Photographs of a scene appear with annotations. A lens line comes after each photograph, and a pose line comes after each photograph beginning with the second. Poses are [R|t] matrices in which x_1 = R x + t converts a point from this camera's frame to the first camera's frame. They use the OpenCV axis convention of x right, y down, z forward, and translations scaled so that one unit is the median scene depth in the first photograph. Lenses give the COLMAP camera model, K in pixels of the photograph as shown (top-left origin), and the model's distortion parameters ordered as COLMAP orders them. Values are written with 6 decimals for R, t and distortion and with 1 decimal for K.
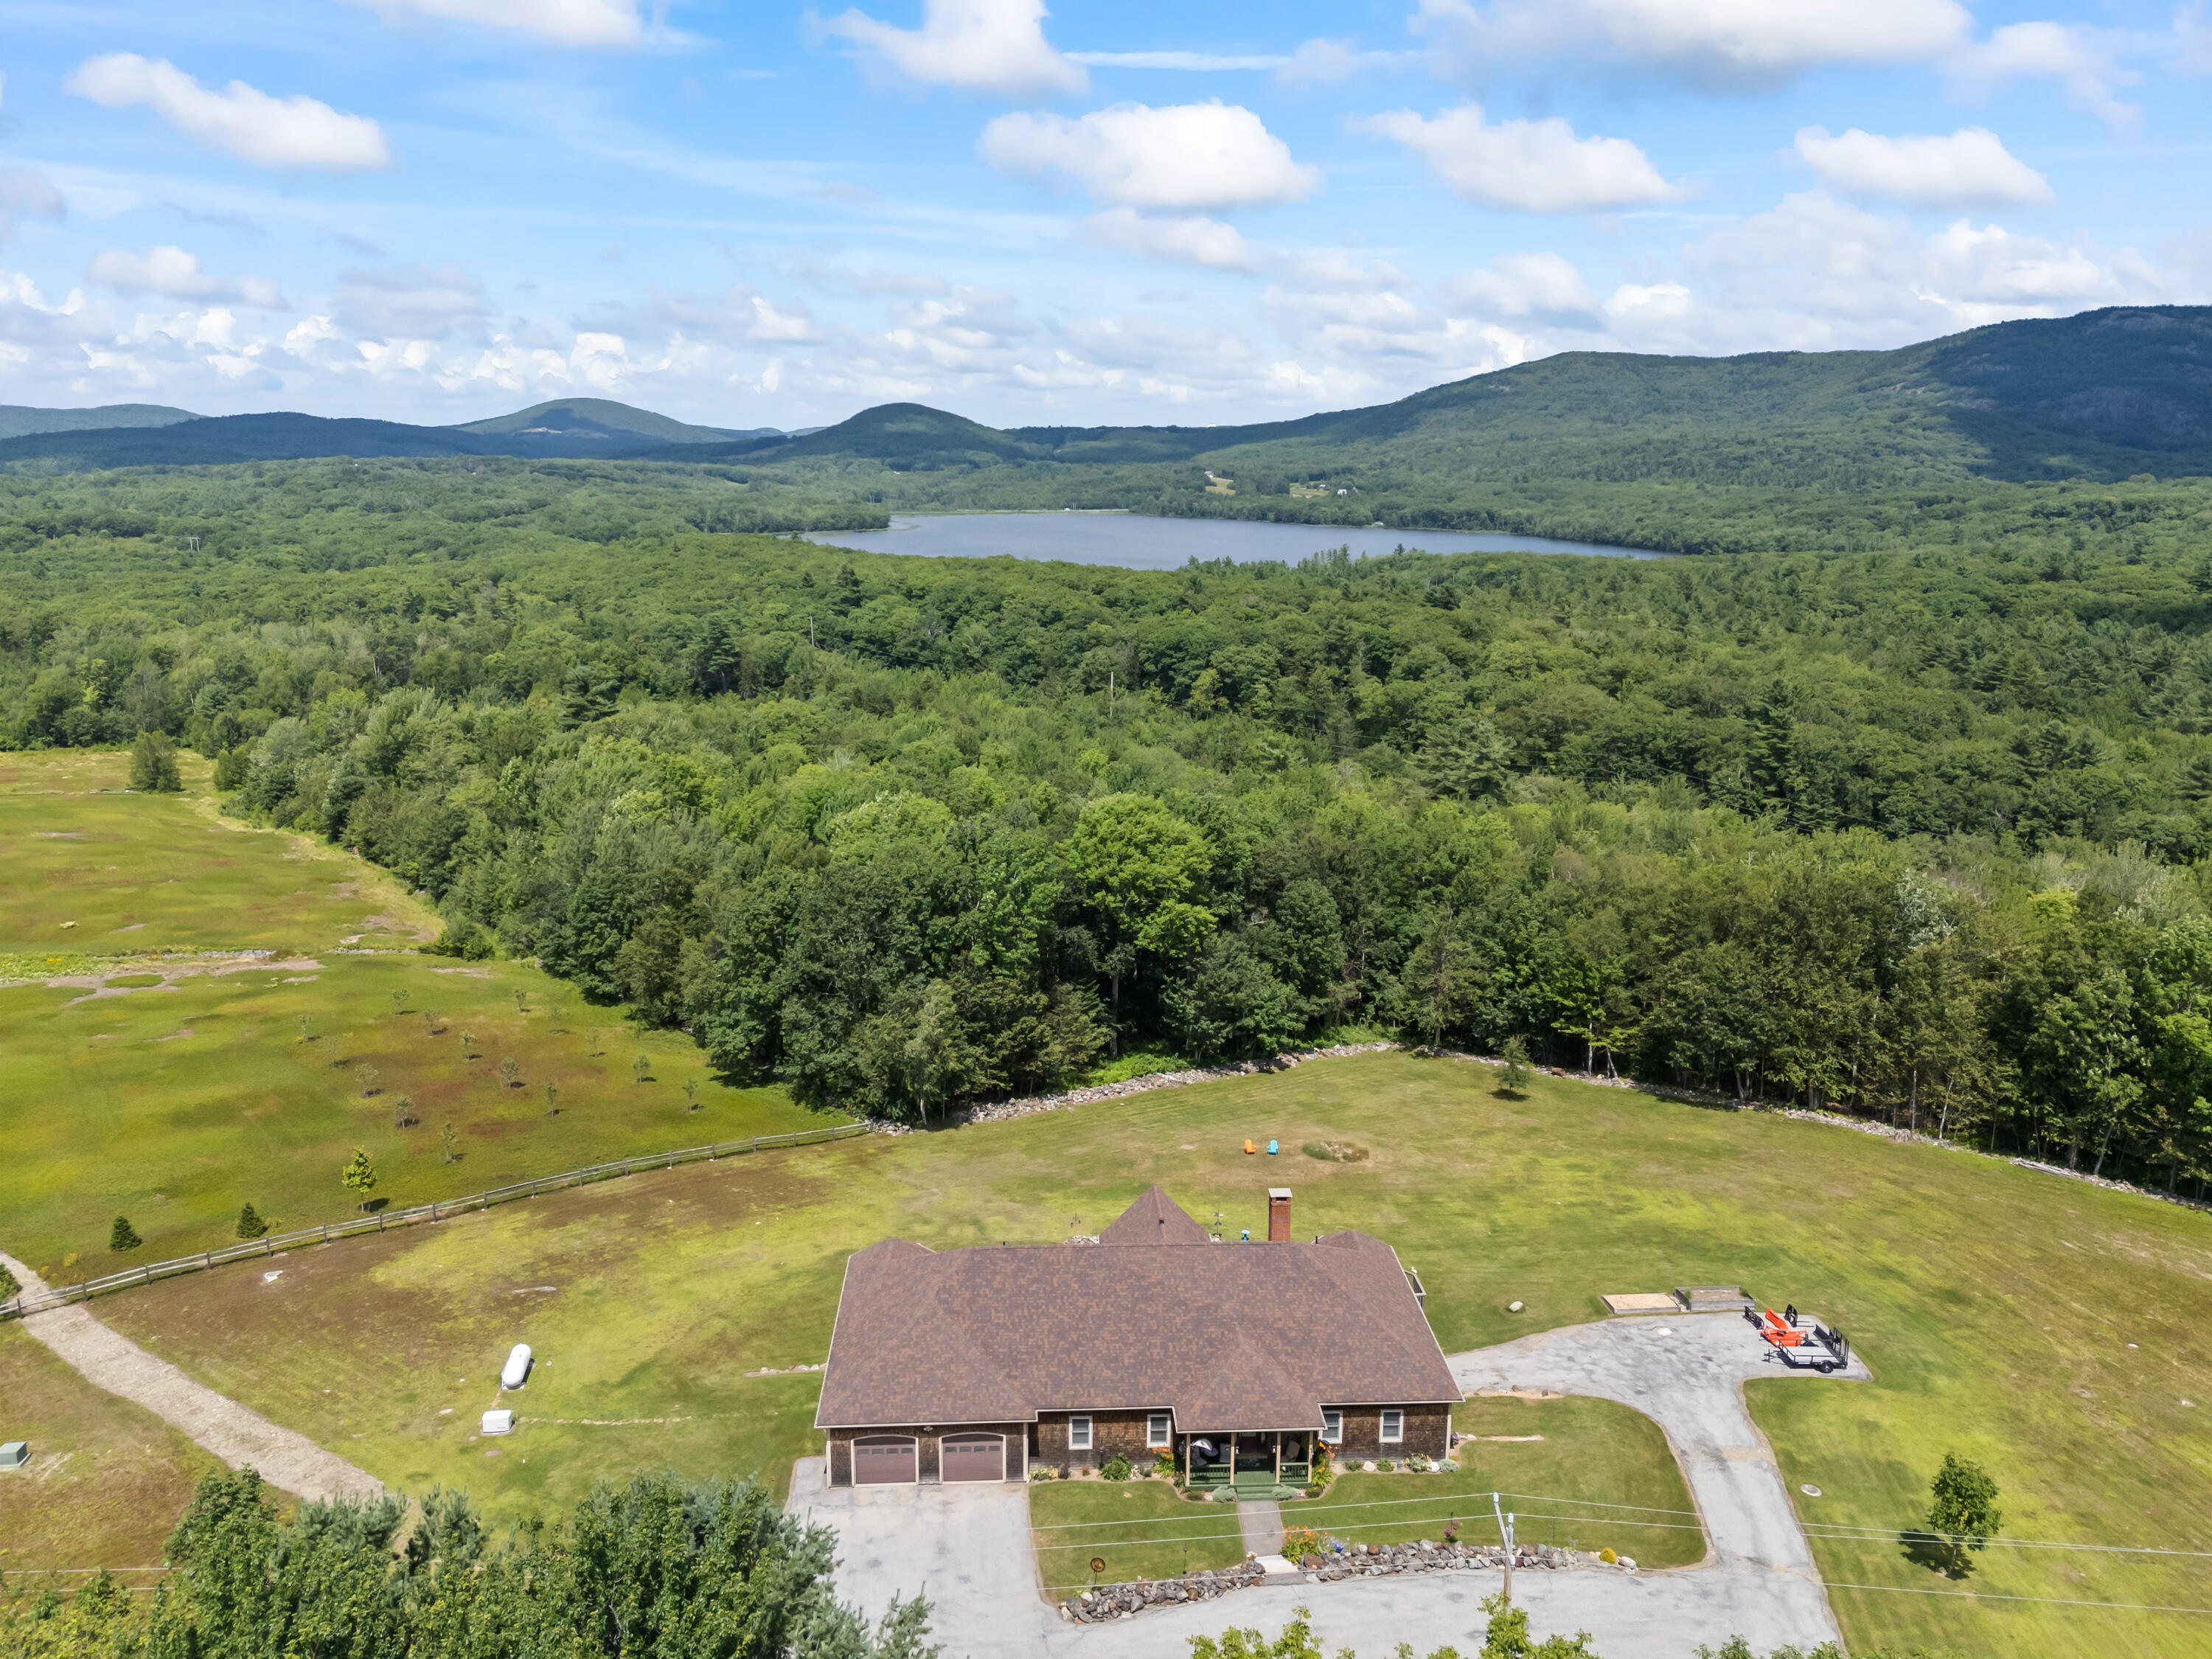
lens RADIAL K [[1614.1, 0, 1094.4], [0, 1614.1, 827.6], [0, 0, 1]] dist [0.076490, -0.066477]
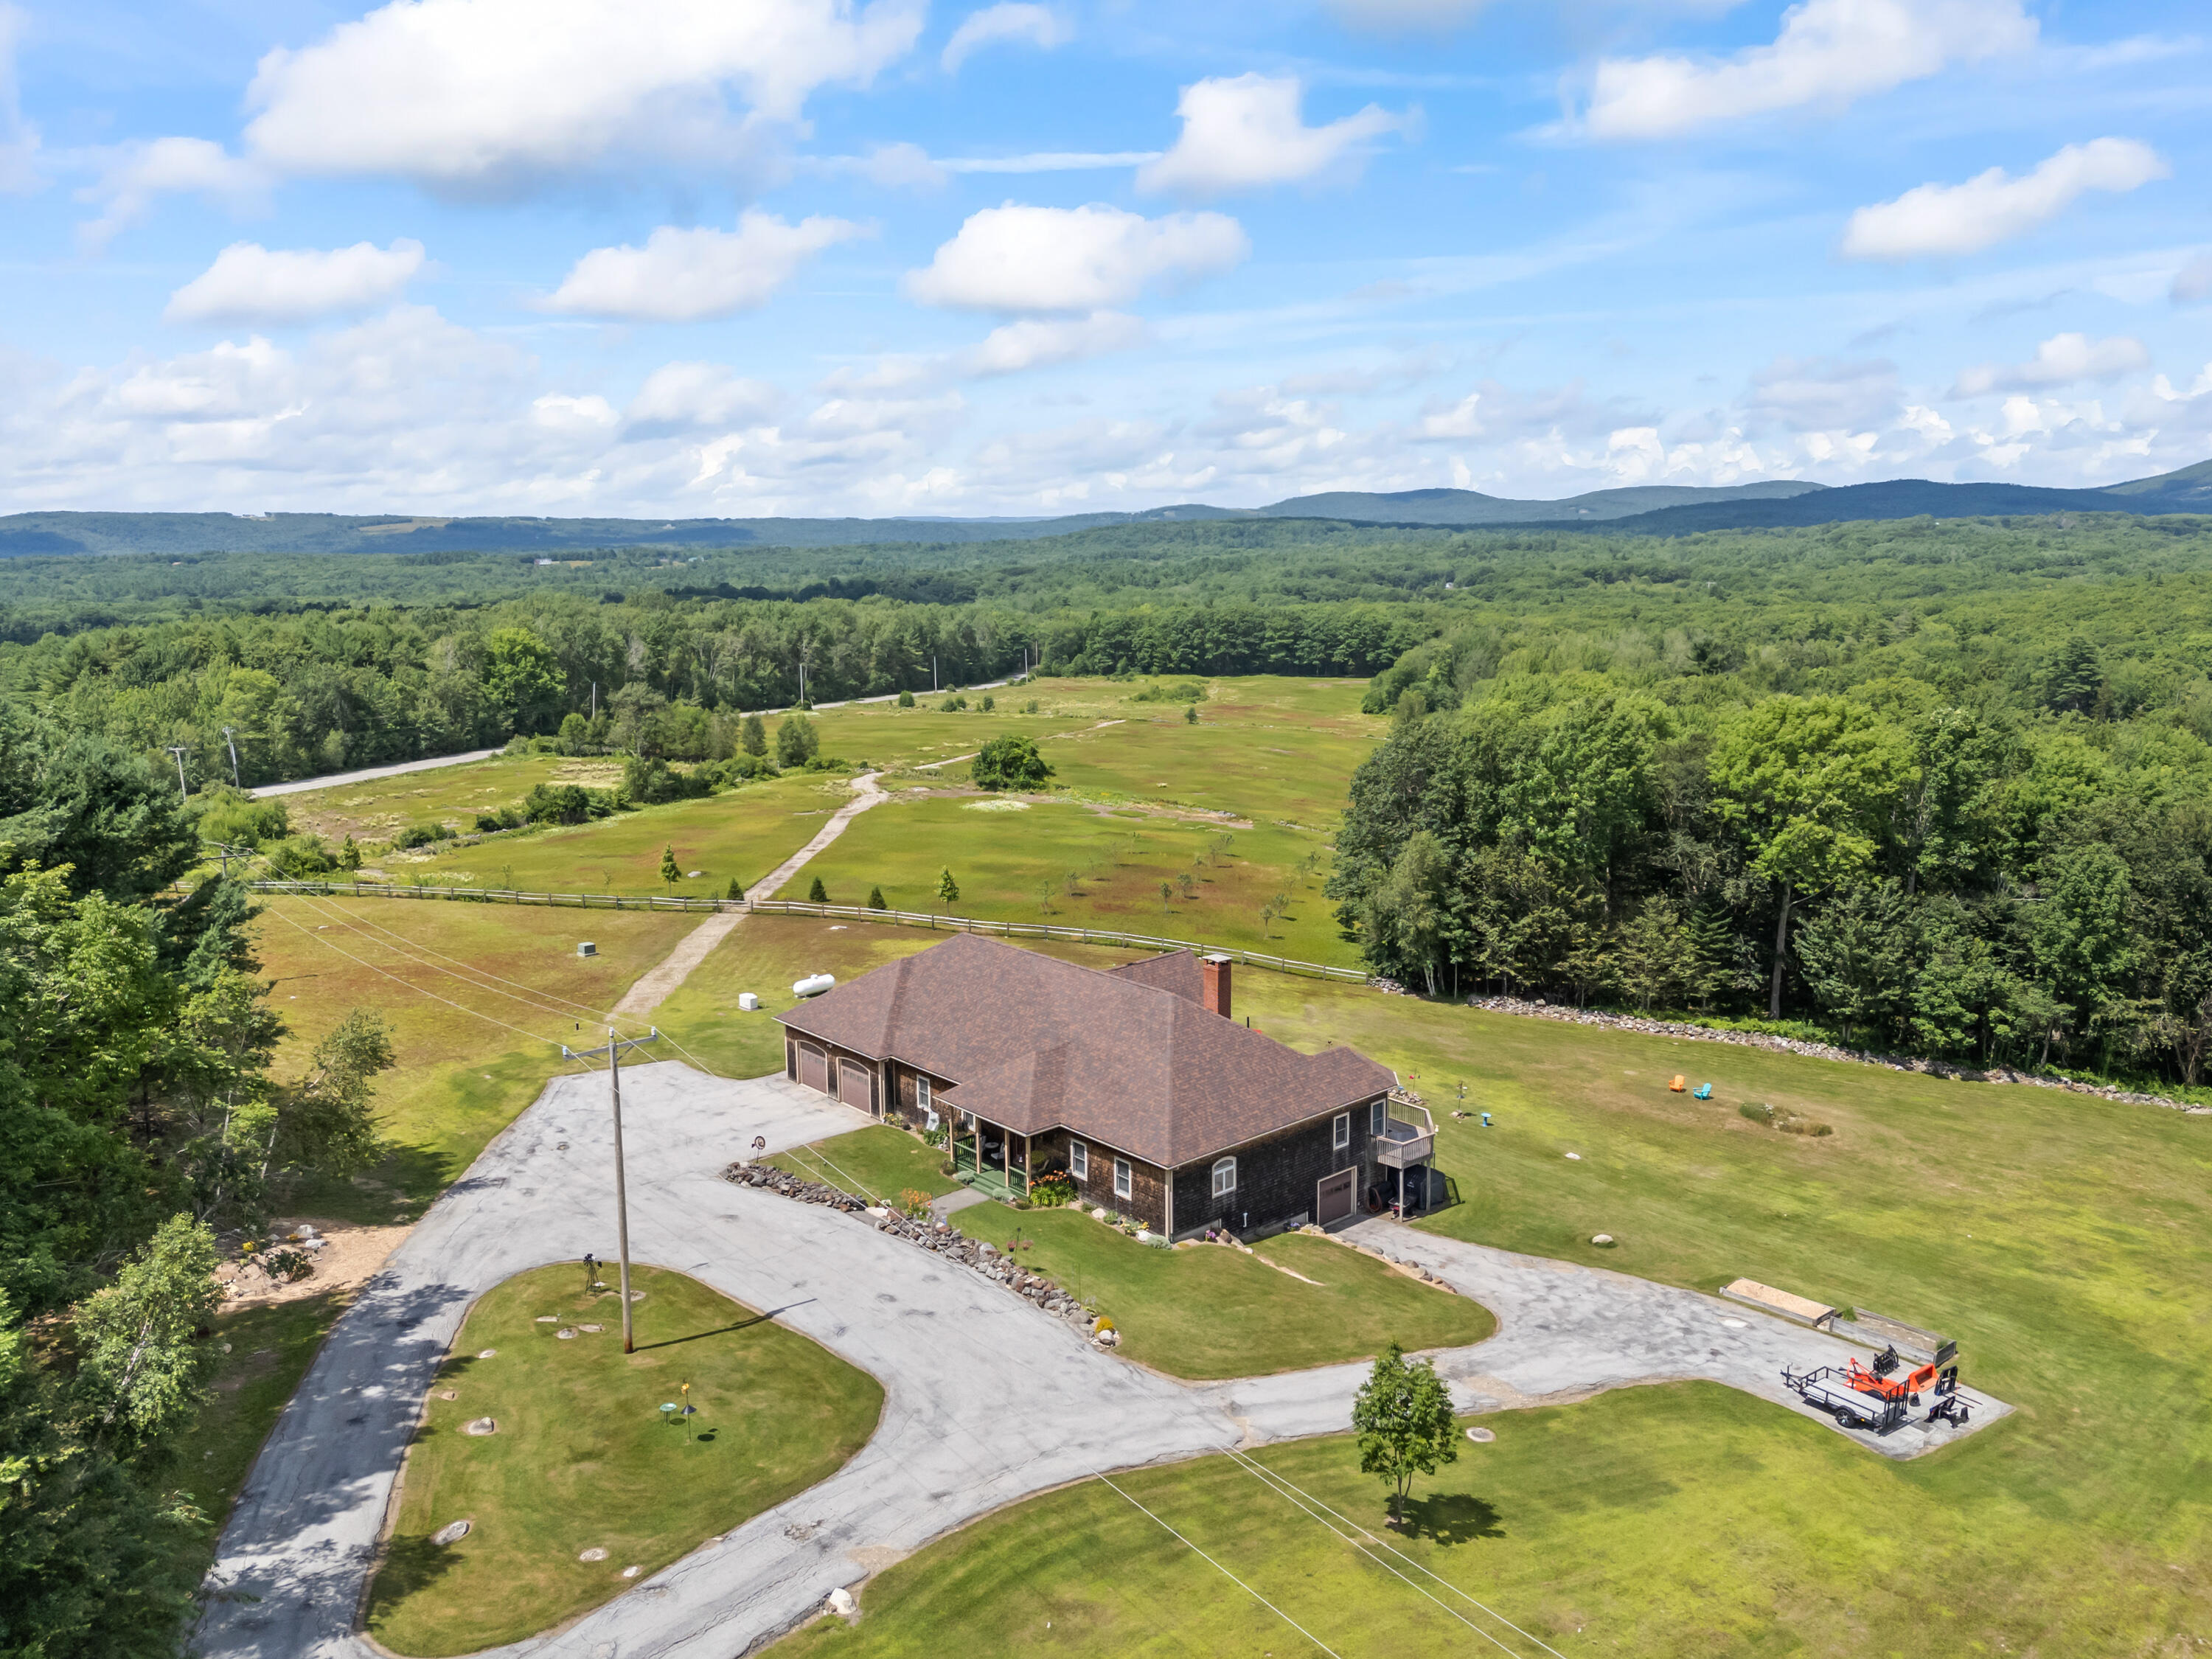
lens RADIAL K [[1614.1, 0, 1094.4], [0, 1614.1, 827.6], [0, 0, 1]] dist [0.076490, -0.066477]
pose [[0.633271, 0.135642, -0.761951, 0.661507], [-0.162948, 0.985821, 0.040066, 0.110560], [0.756581, 0.098785, 0.646395, 0.303599]]
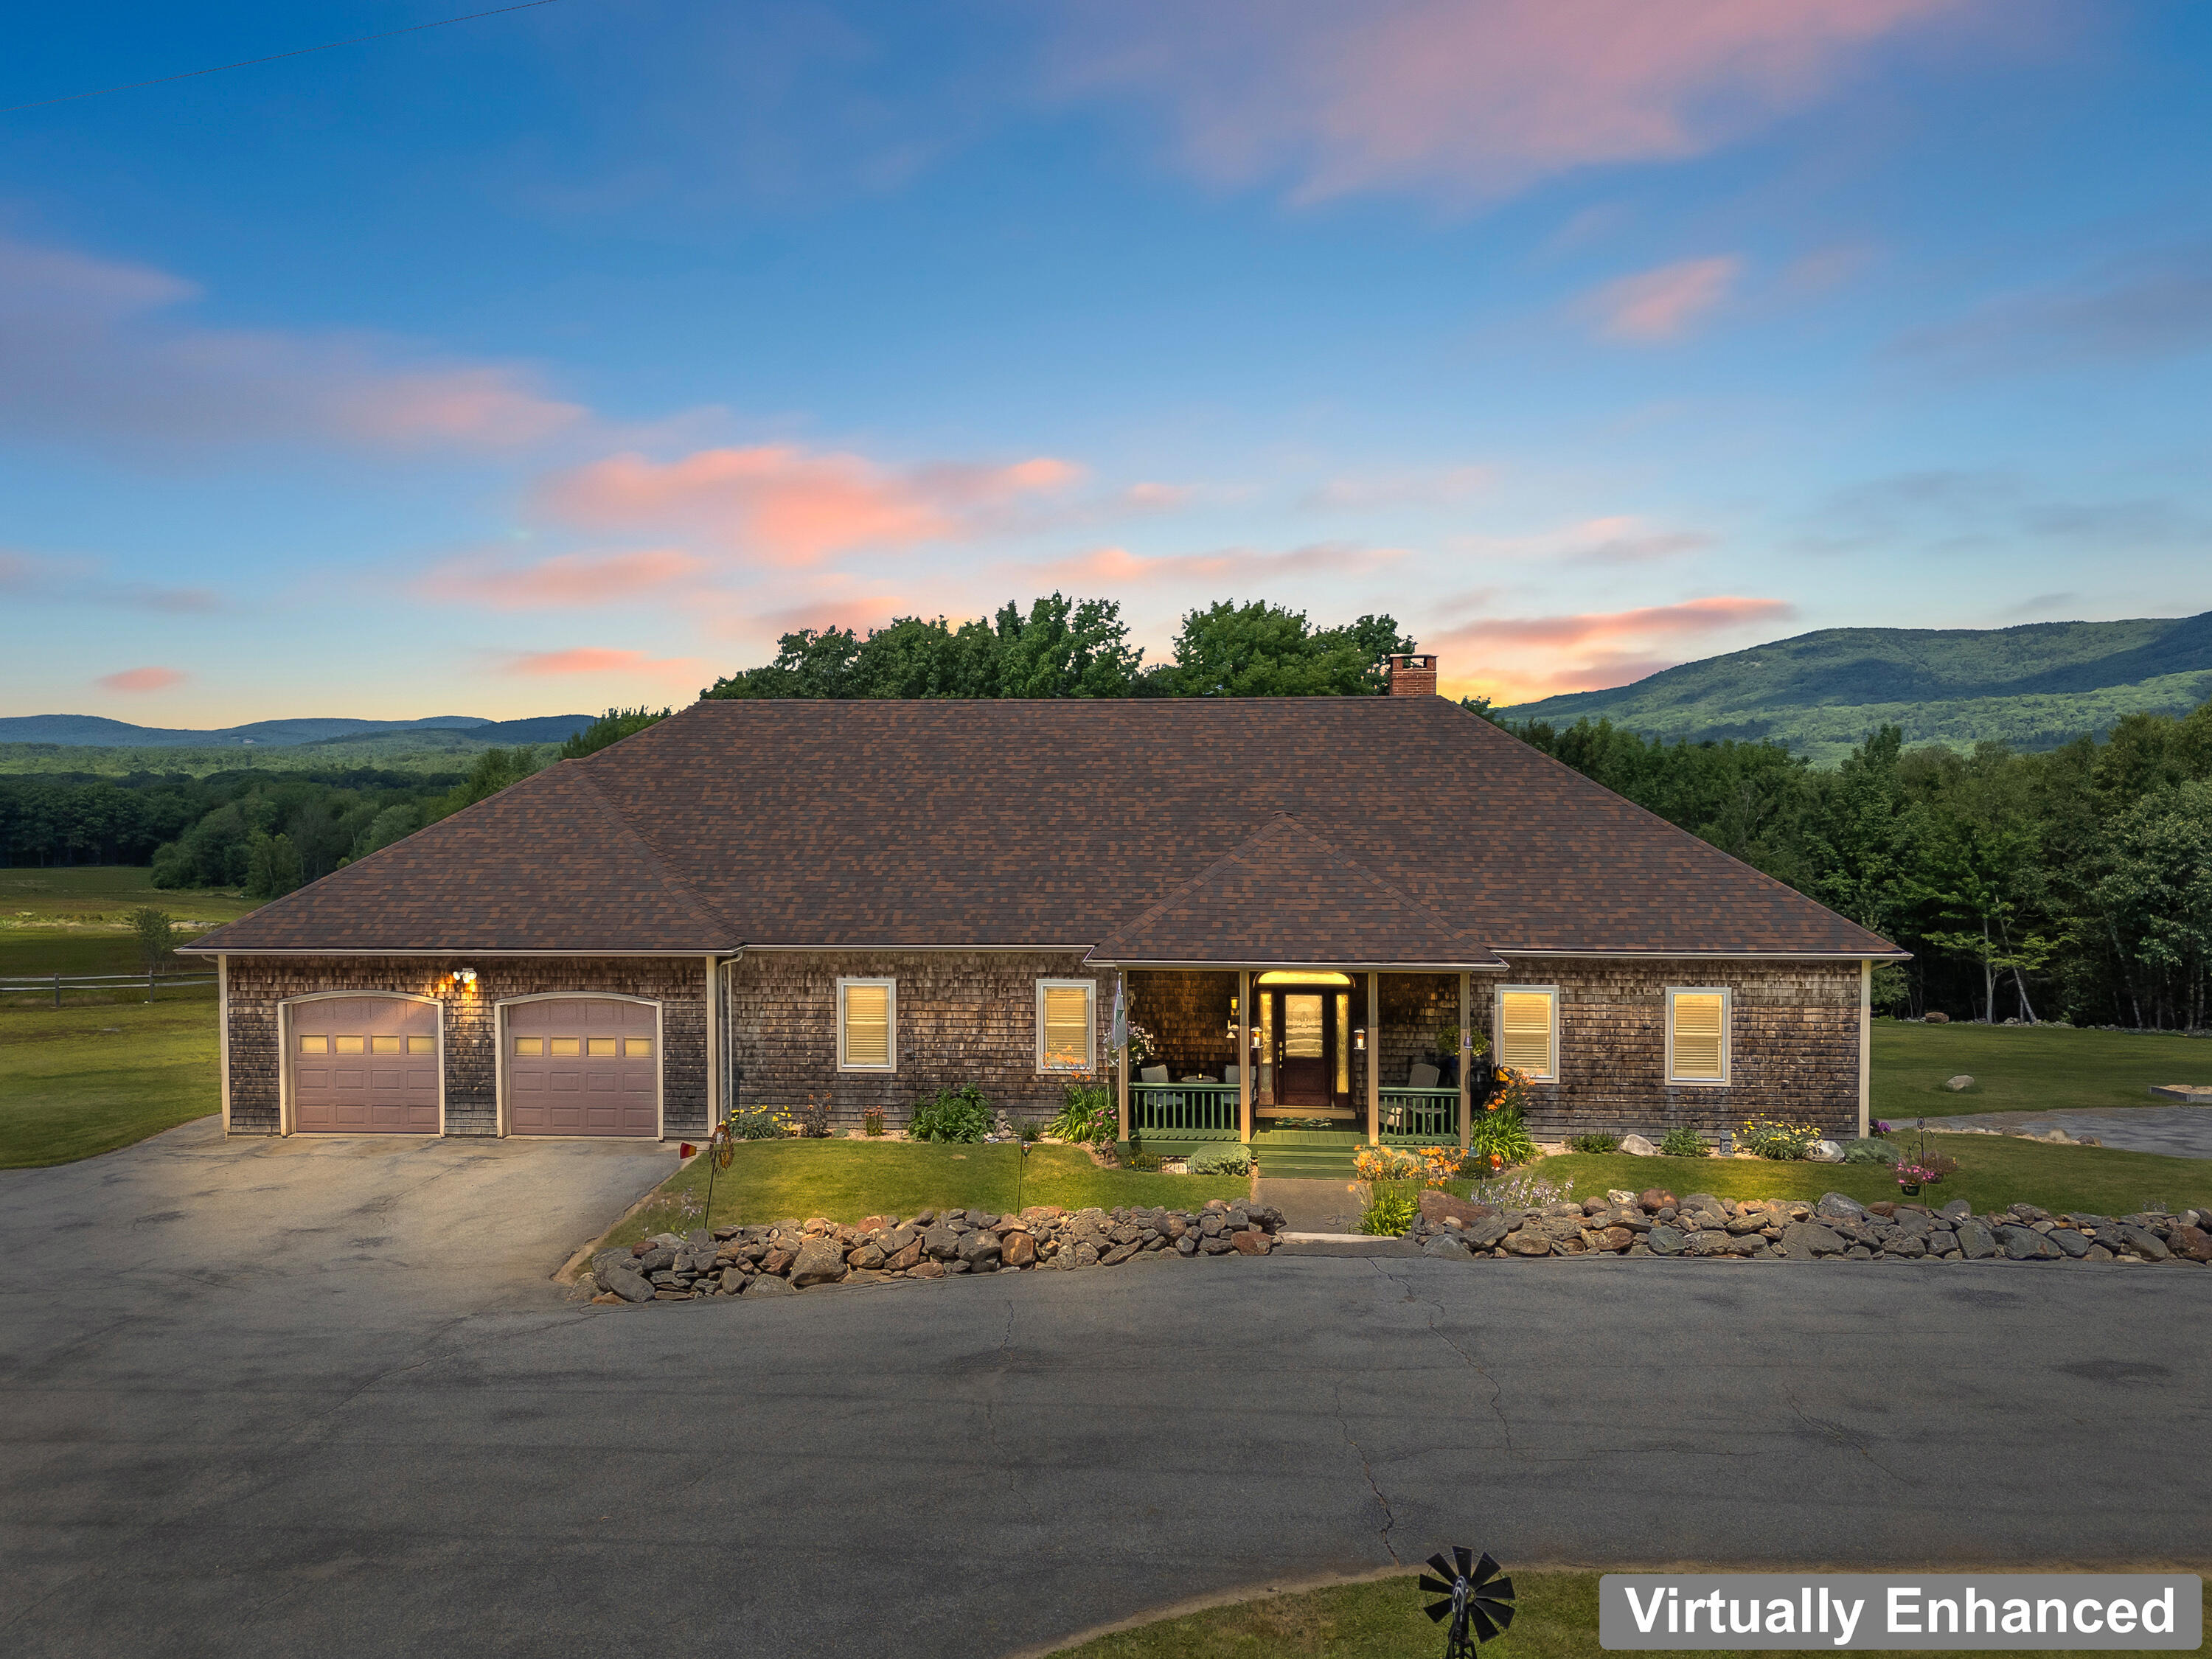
lens RADIAL K [[1645.5, 0, 1106.0], [0, 1645.5, 829.5], [0, 0, 1]] dist [0.061364, -0.055226]
pose [[0.991155, 0.007499, -0.132497, 0.078344], [-0.029894, 0.985359, -0.167849, 0.306486], [0.129299, 0.170326, 0.976868, 0.484858]]
